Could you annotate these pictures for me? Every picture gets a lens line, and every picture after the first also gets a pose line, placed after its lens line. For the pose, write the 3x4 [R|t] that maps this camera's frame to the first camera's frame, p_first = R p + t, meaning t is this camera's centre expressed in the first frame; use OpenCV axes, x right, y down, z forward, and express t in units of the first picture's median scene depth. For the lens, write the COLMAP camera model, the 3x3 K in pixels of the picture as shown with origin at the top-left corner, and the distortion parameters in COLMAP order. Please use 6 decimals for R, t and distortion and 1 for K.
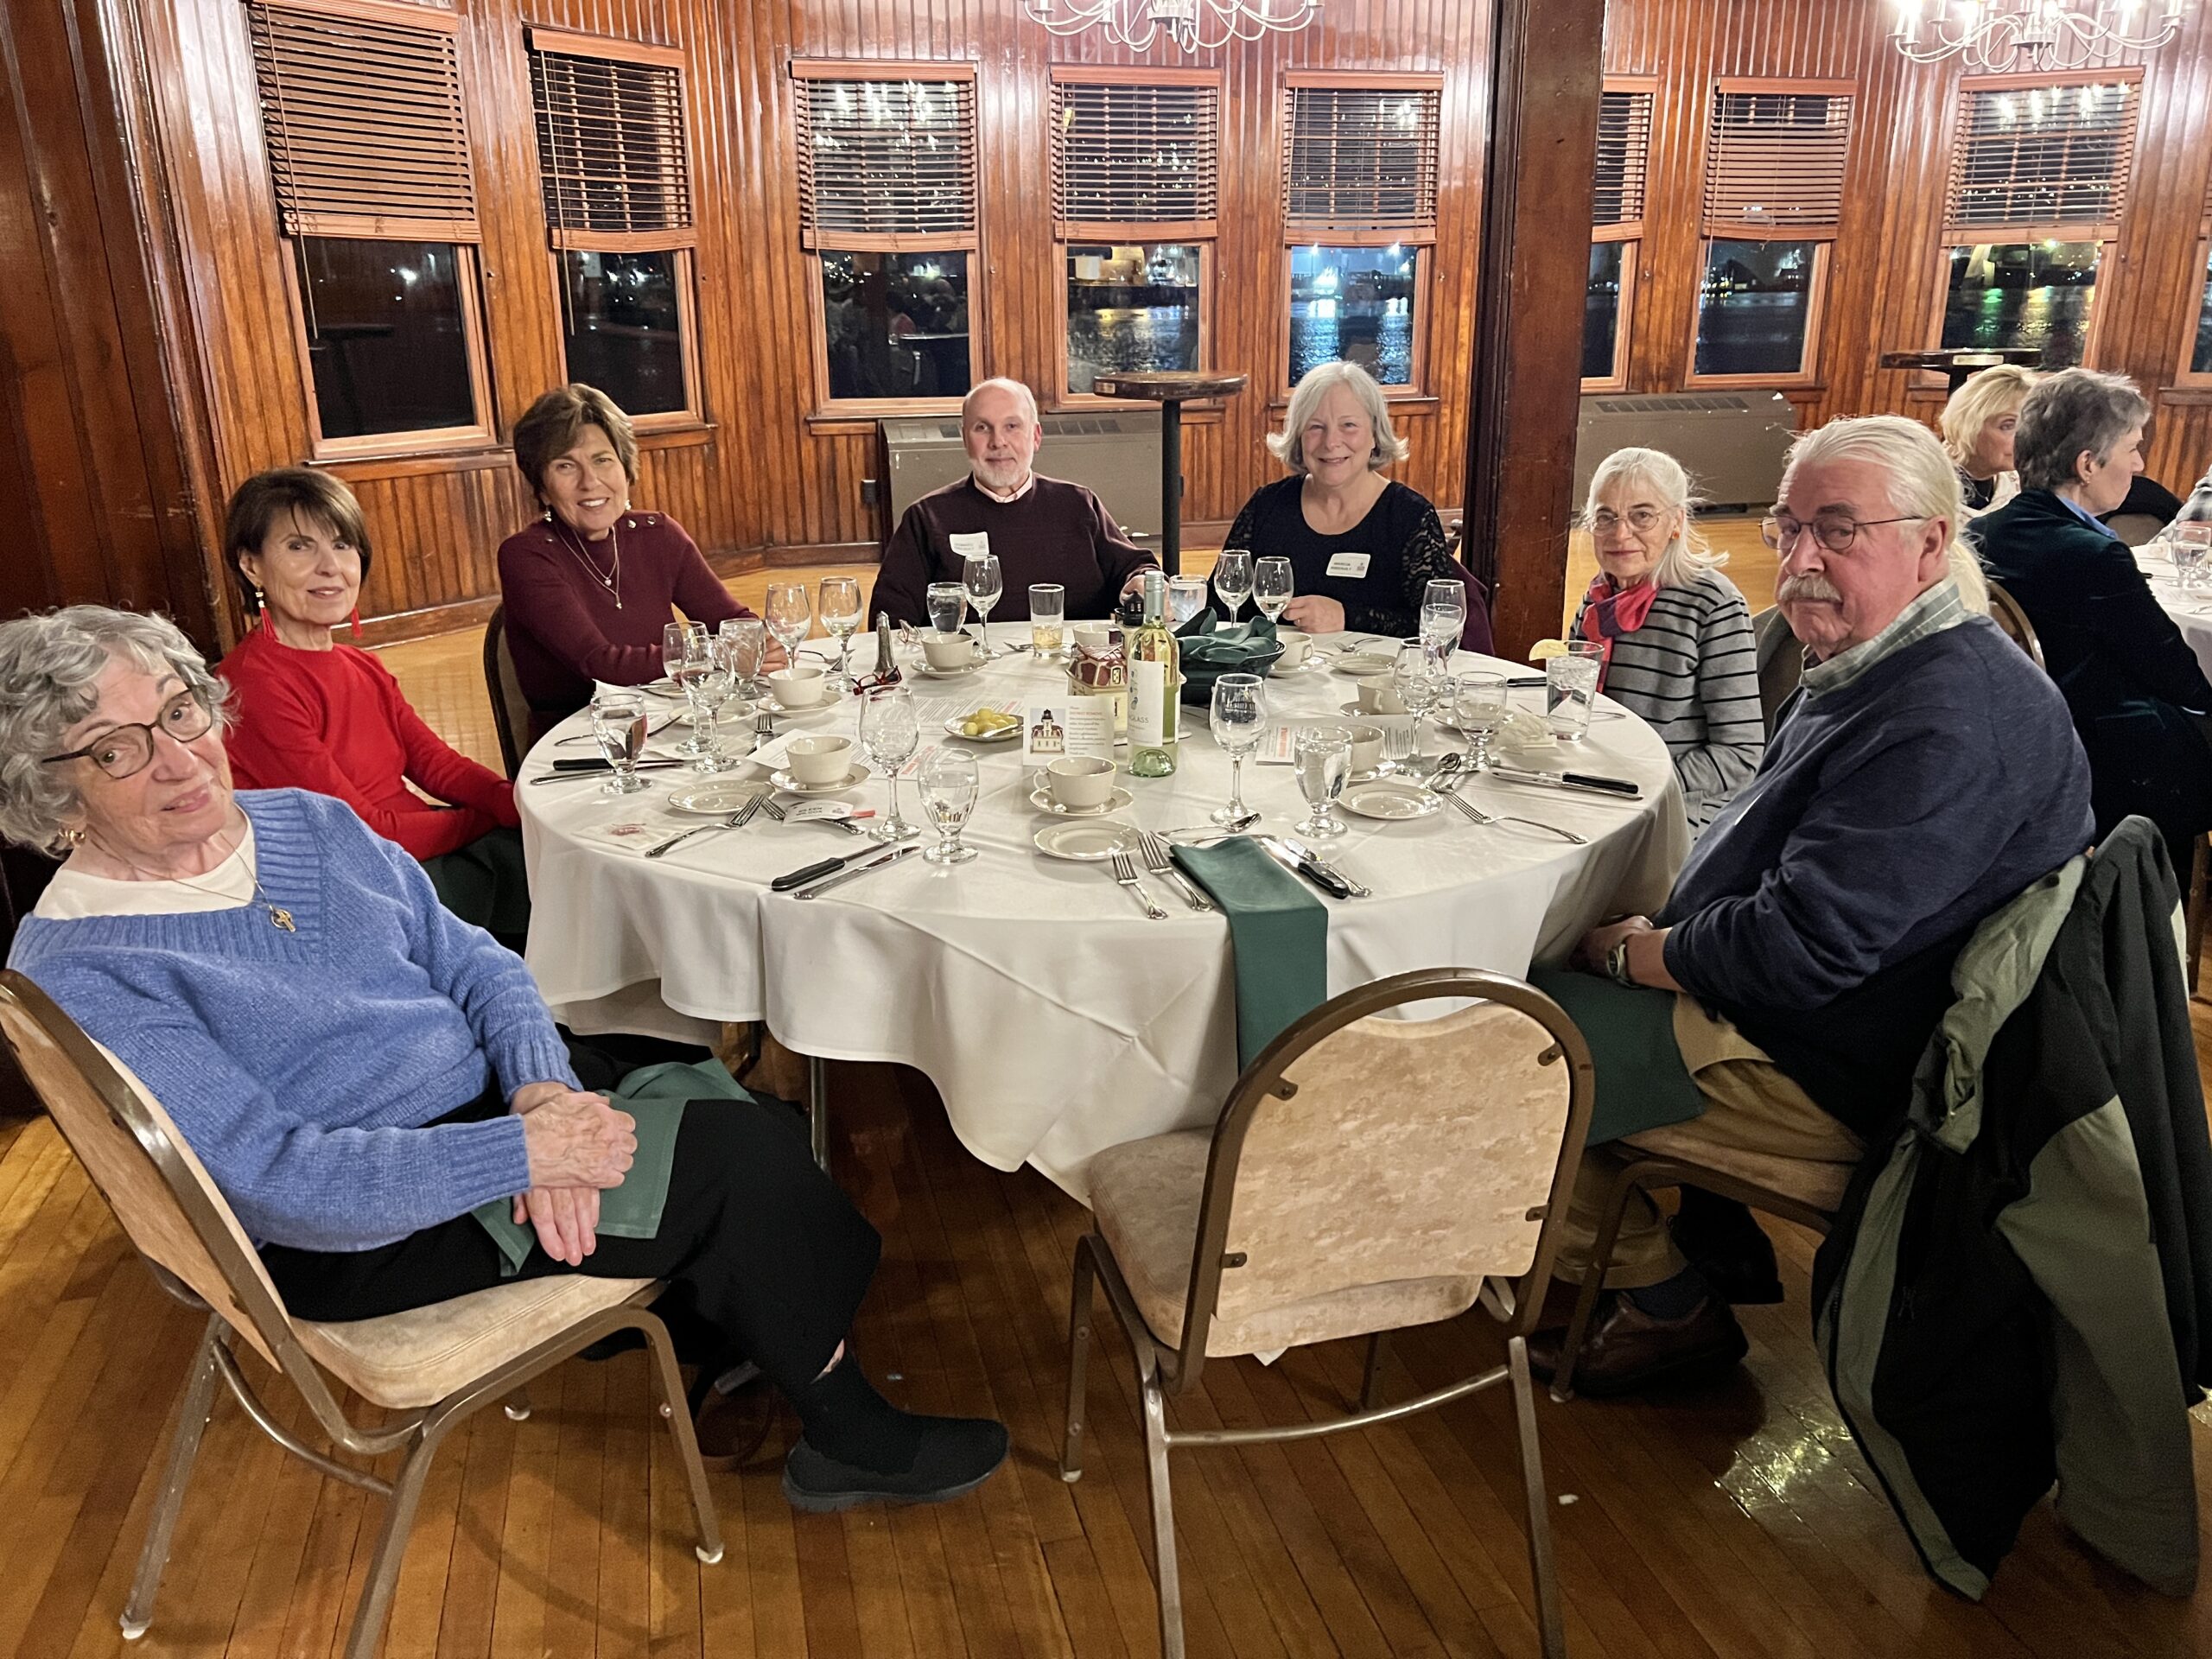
lens RADIAL K [[1720.5, 0, 1097.2], [0, 1720.5, 797.9], [0, 0, 1]] dist [0.032903, -0.036175]
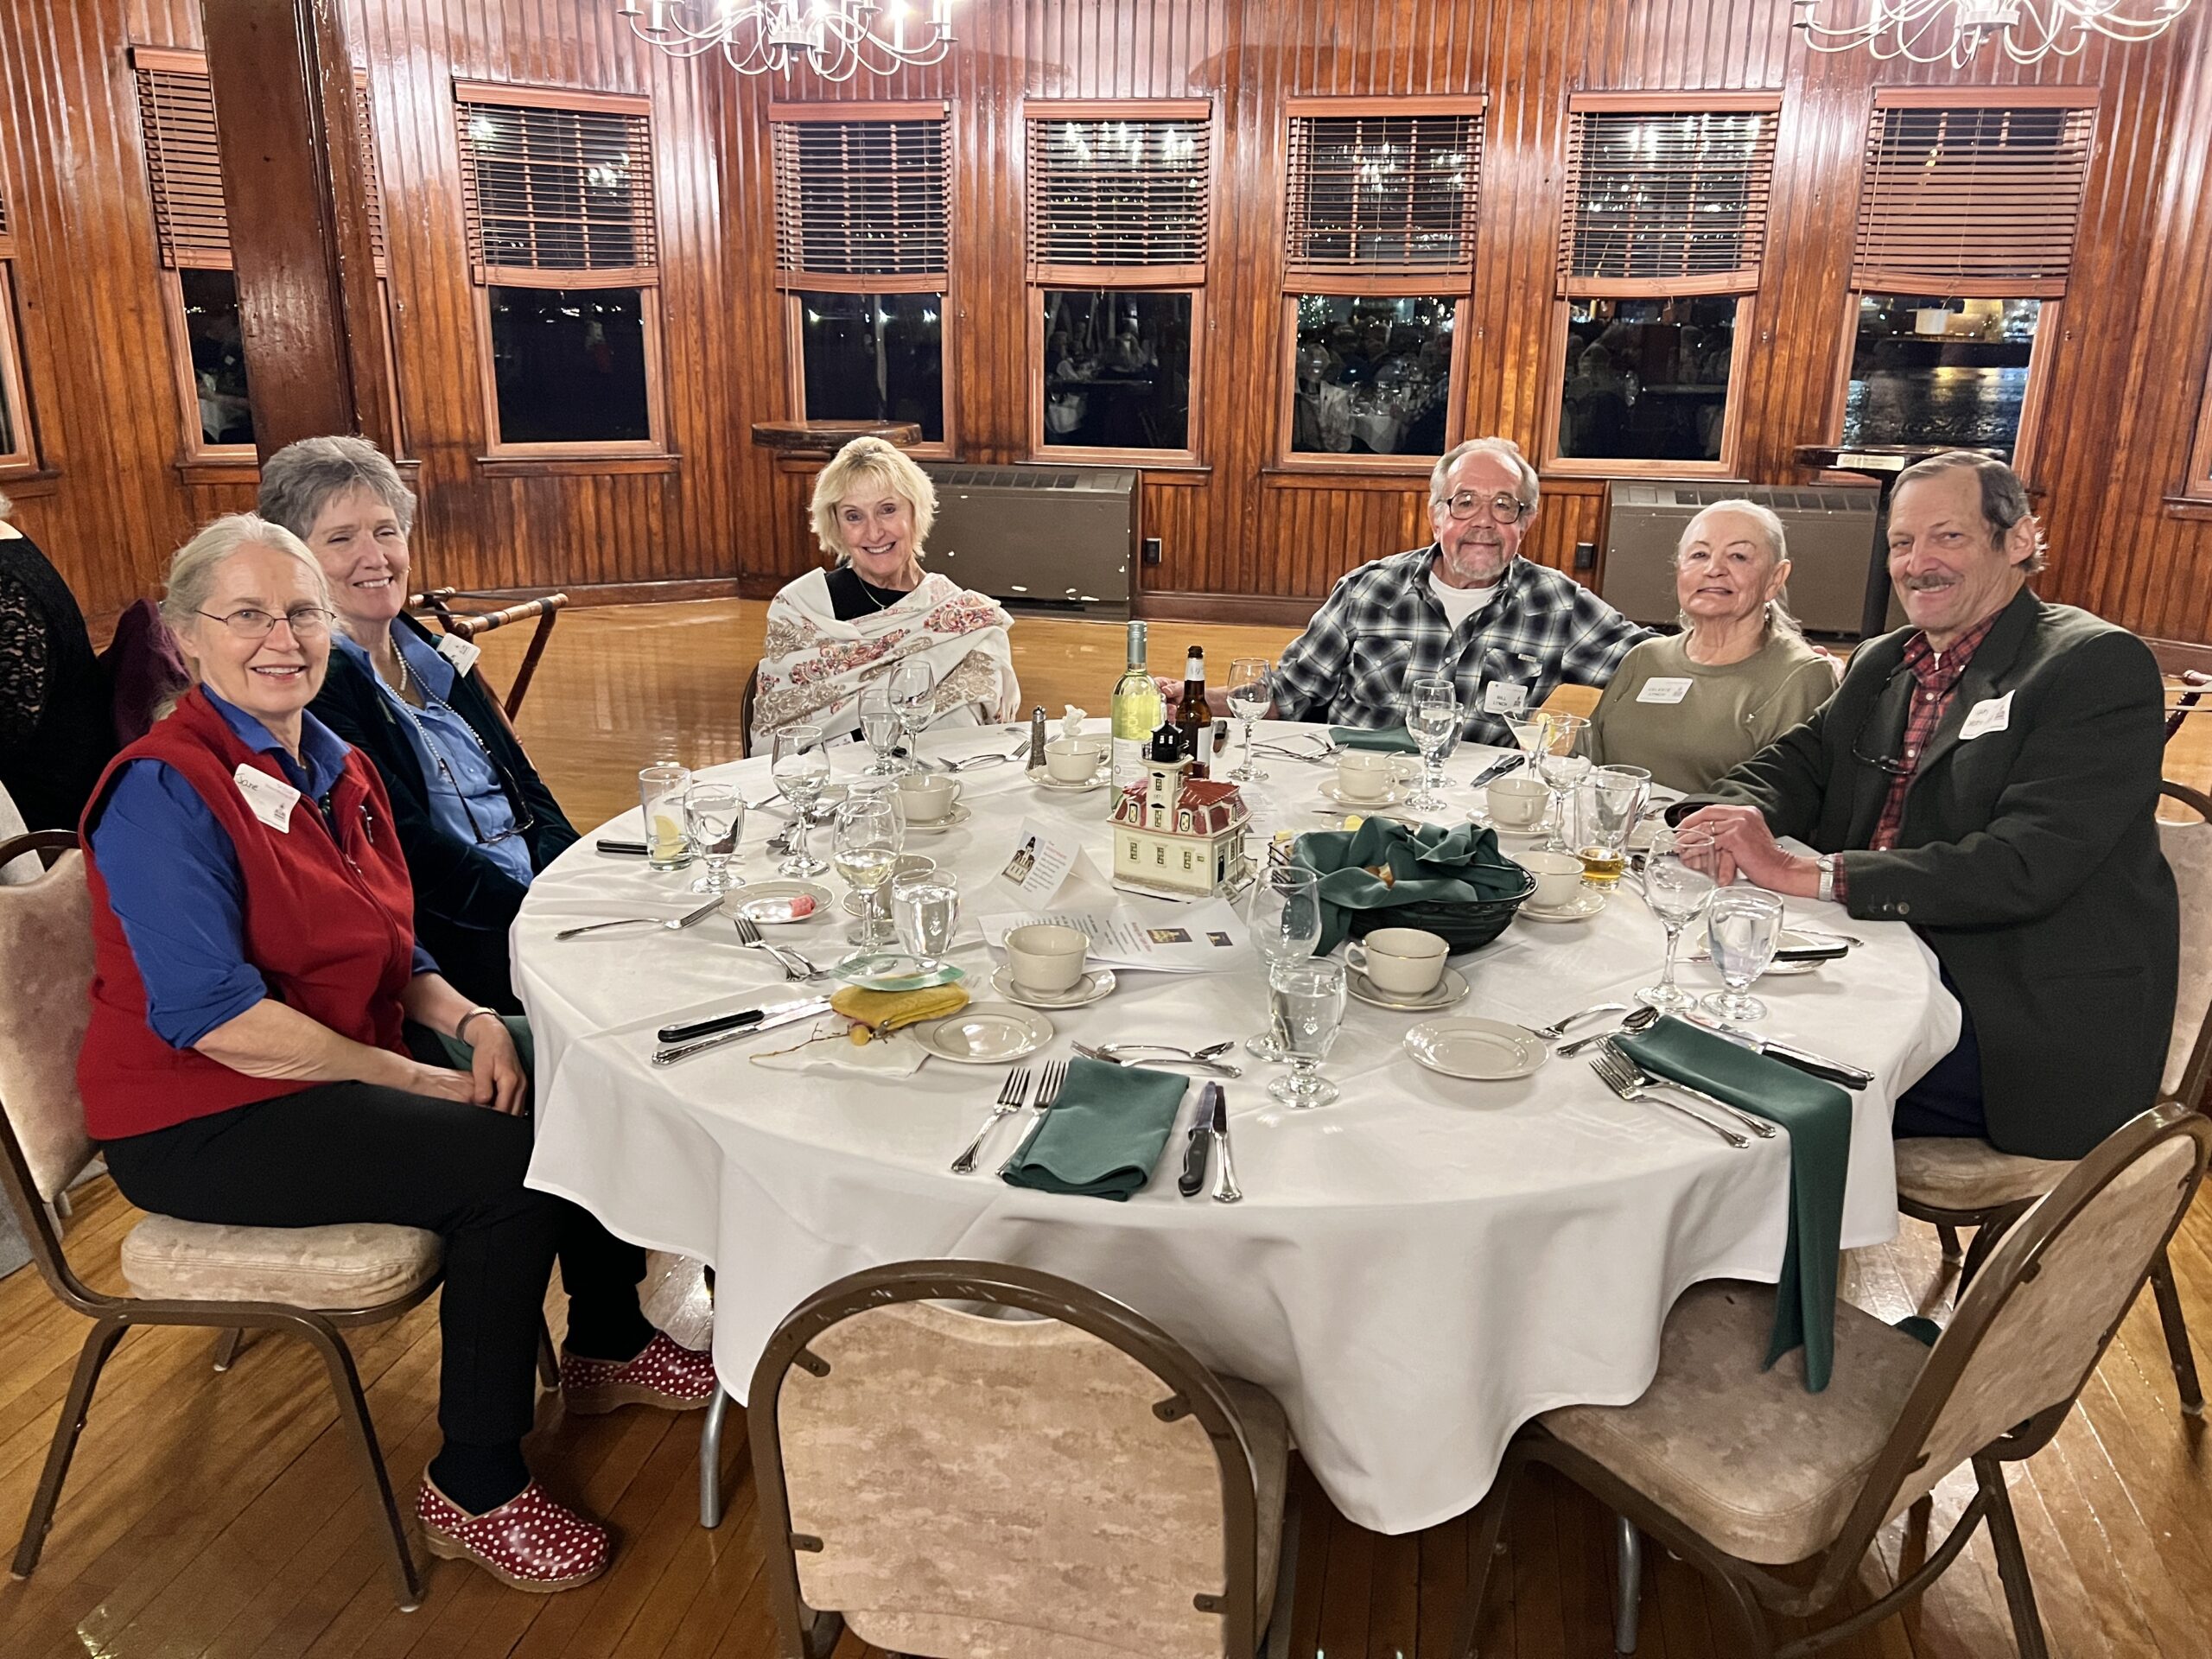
lens RADIAL K [[1787.7, 0, 1115.2], [0, 1787.7, 843.3], [0, 0, 1]] dist [0.025016, -0.014628]
pose [[0.891239, 0.147070, -0.429026, 0.447669], [-0.151845, 0.988130, 0.023295, -0.044505], [0.427359, 0.044384, 0.902992, 0.129872]]
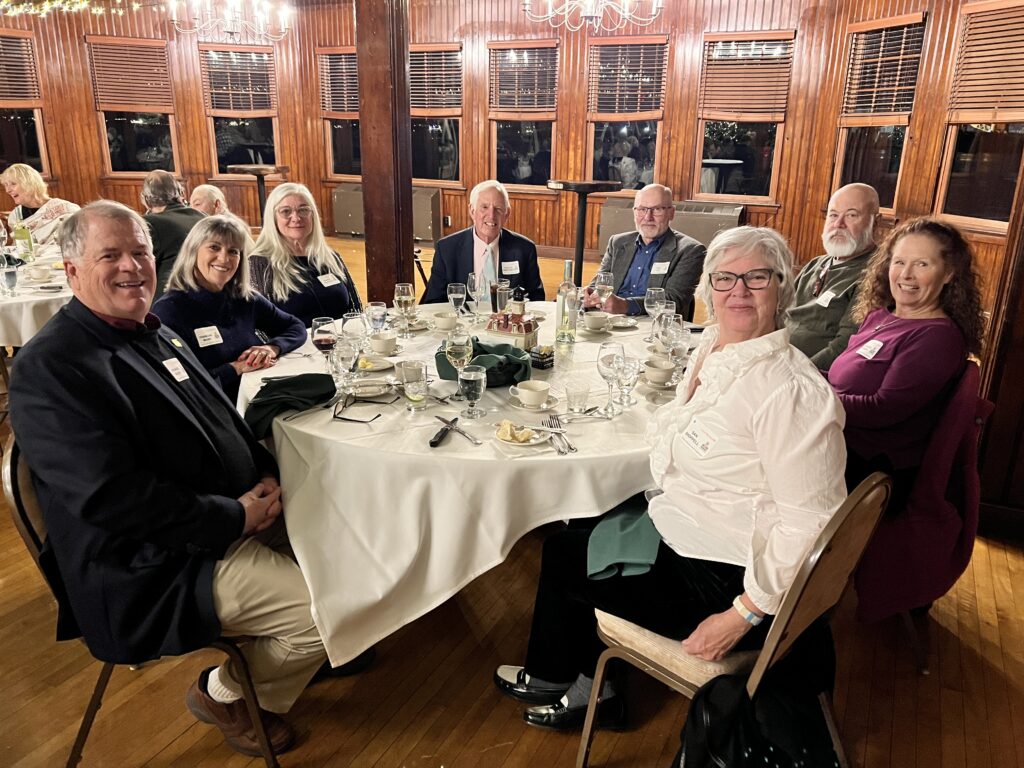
lens RADIAL K [[796.5, 0, 510.1], [0, 796.5, 387.4], [0, 0, 1]] dist [0.032903, -0.036175]
pose [[0.741935, 0.226006, -0.631232, 0.827042], [-0.217725, 0.971666, 0.091986, -0.077044], [0.634136, 0.069187, 0.770120, 0.223091]]
